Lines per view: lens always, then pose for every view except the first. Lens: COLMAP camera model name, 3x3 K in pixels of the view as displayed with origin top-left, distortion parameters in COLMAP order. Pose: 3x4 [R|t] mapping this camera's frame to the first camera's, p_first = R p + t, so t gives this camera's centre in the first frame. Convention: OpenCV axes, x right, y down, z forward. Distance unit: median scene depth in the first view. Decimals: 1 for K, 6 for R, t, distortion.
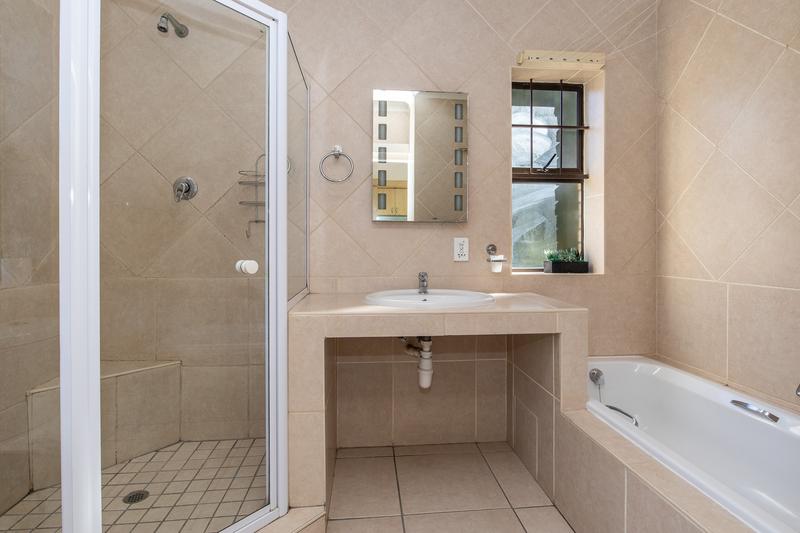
lens RADIAL K [[402.8, 0, 408.3], [0, 402.8, 245.4], [0, 0, 1]] dist [-0.004891, -0.000668]
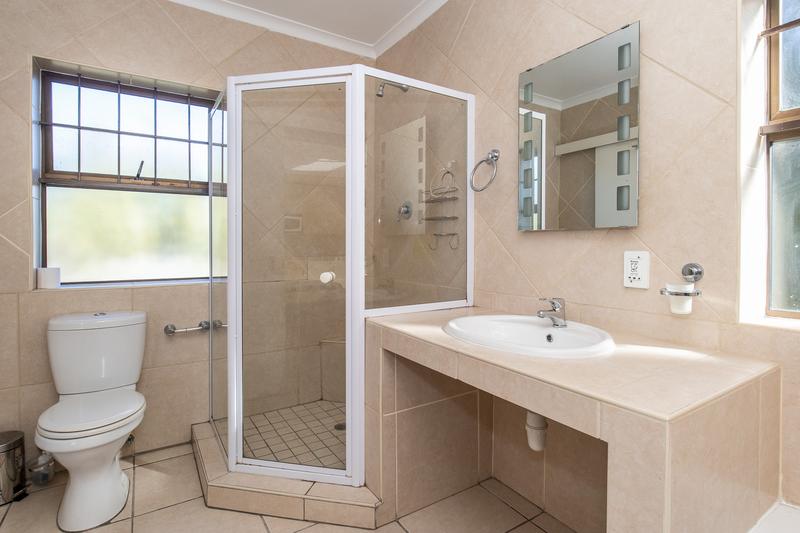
lens RADIAL K [[402.8, 0, 408.8], [0, 402.8, 250.4], [0, 0, 1]] dist [-0.004891, -0.000668]
pose [[0.458865, 0.011145, -0.888436, 0.534045], [0.002851, 0.999898, 0.014015, -0.030804], [0.888501, -0.008964, 0.458787, 0.391643]]
